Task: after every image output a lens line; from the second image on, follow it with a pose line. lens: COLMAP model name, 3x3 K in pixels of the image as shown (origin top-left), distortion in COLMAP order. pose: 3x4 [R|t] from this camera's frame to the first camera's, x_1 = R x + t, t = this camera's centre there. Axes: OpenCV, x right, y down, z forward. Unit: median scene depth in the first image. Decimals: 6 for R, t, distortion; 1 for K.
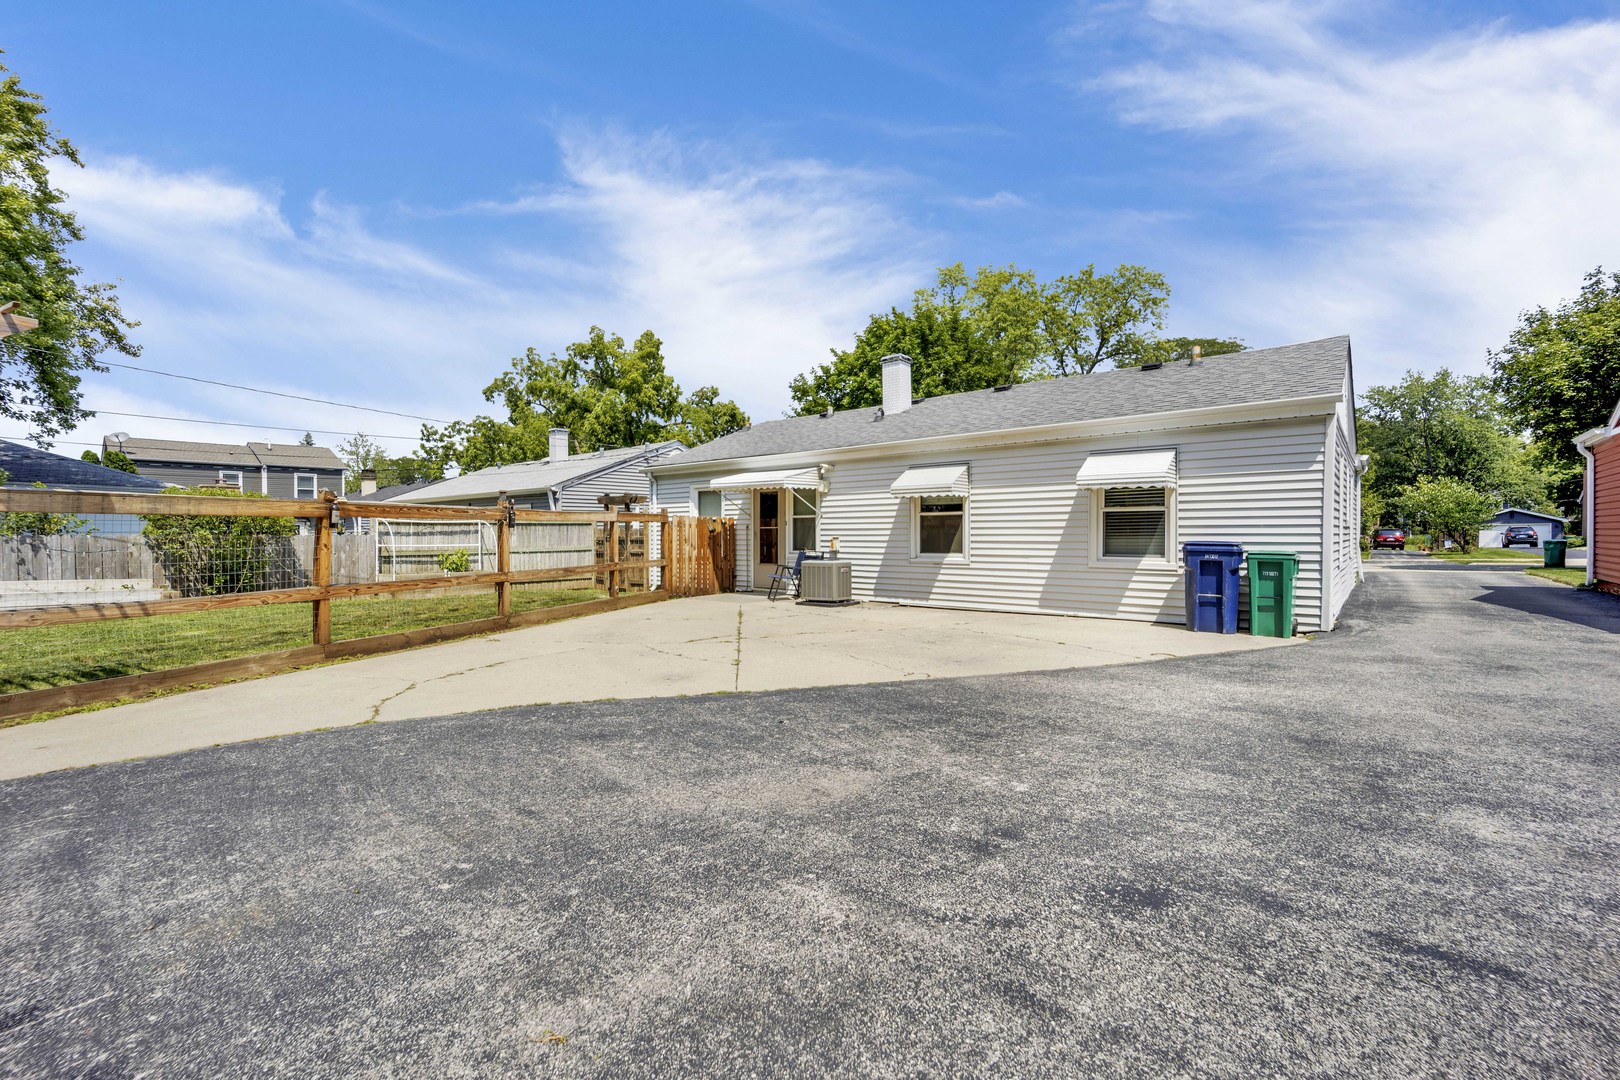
lens RADIAL K [[705.6, 0, 804.5], [0, 705.6, 538.9], [0, 0, 1]] dist [-0.002579, -0.001106]
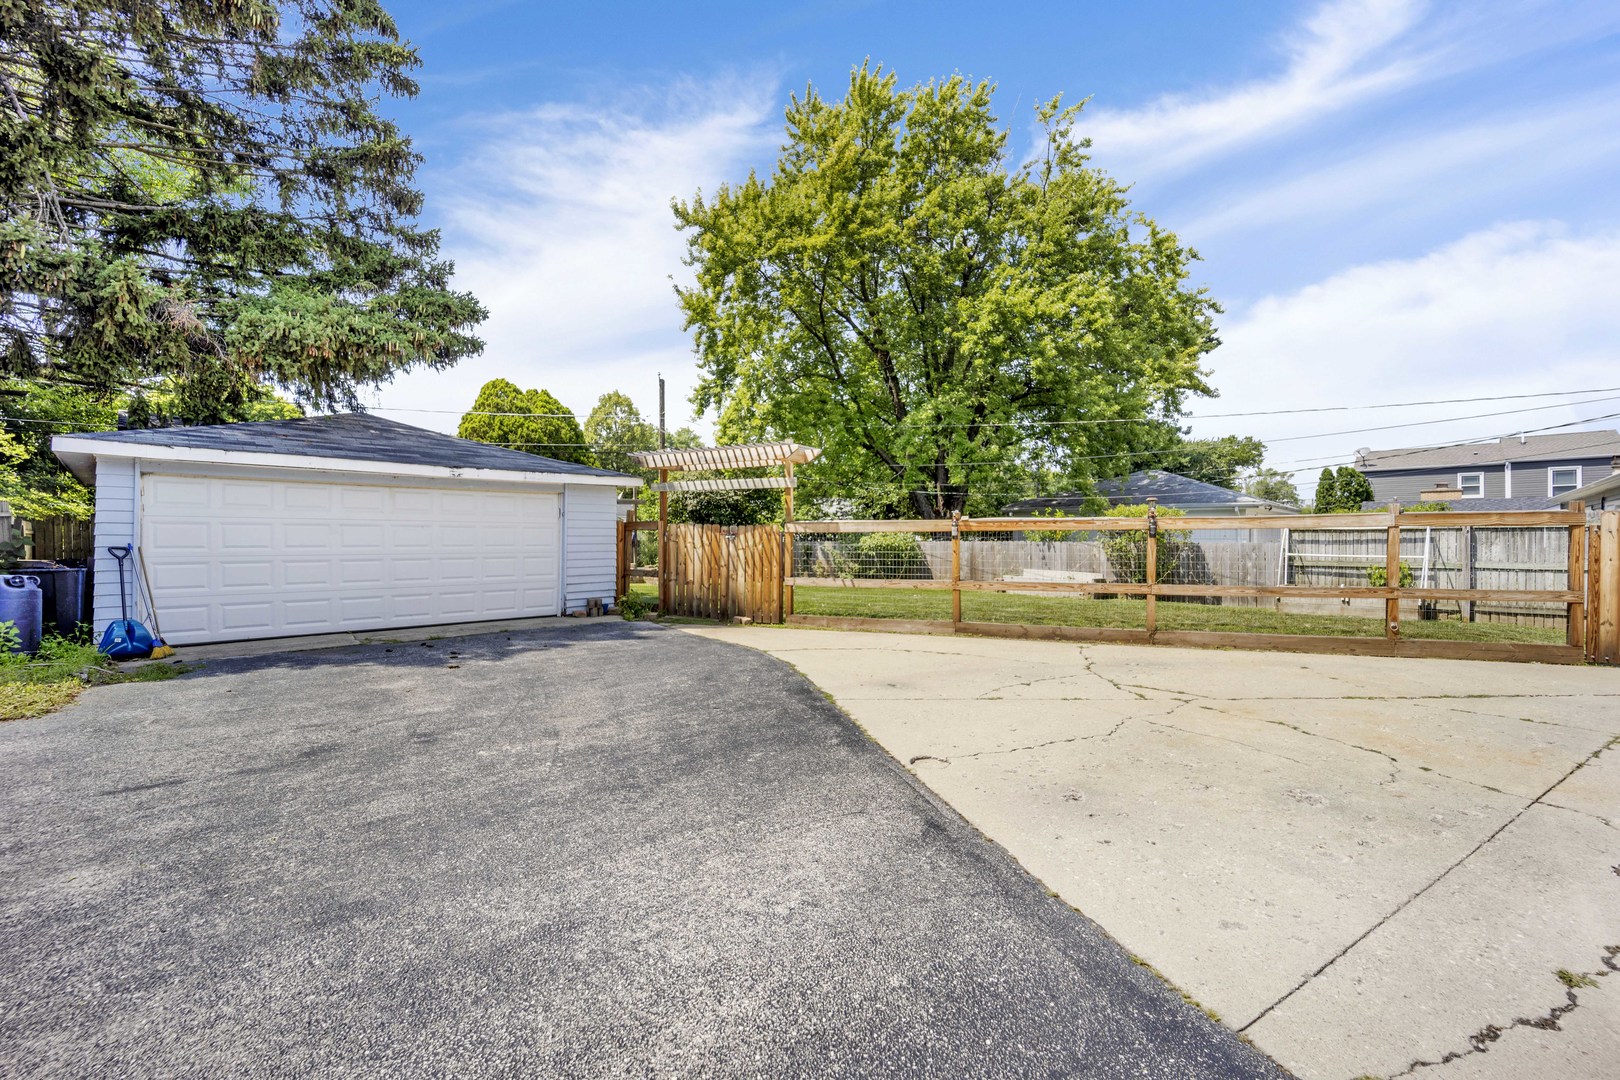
lens RADIAL K [[667.6, 0, 806.1], [0, 667.6, 536.7], [0, 0, 1]] dist [-0.004683, 0.000640]
pose [[-0.084636, -0.000435, -0.996412, 1.245339], [-0.005463, 0.999985, 0.000028, -0.038169], [0.996397, 0.005446, -0.084637, 1.430622]]
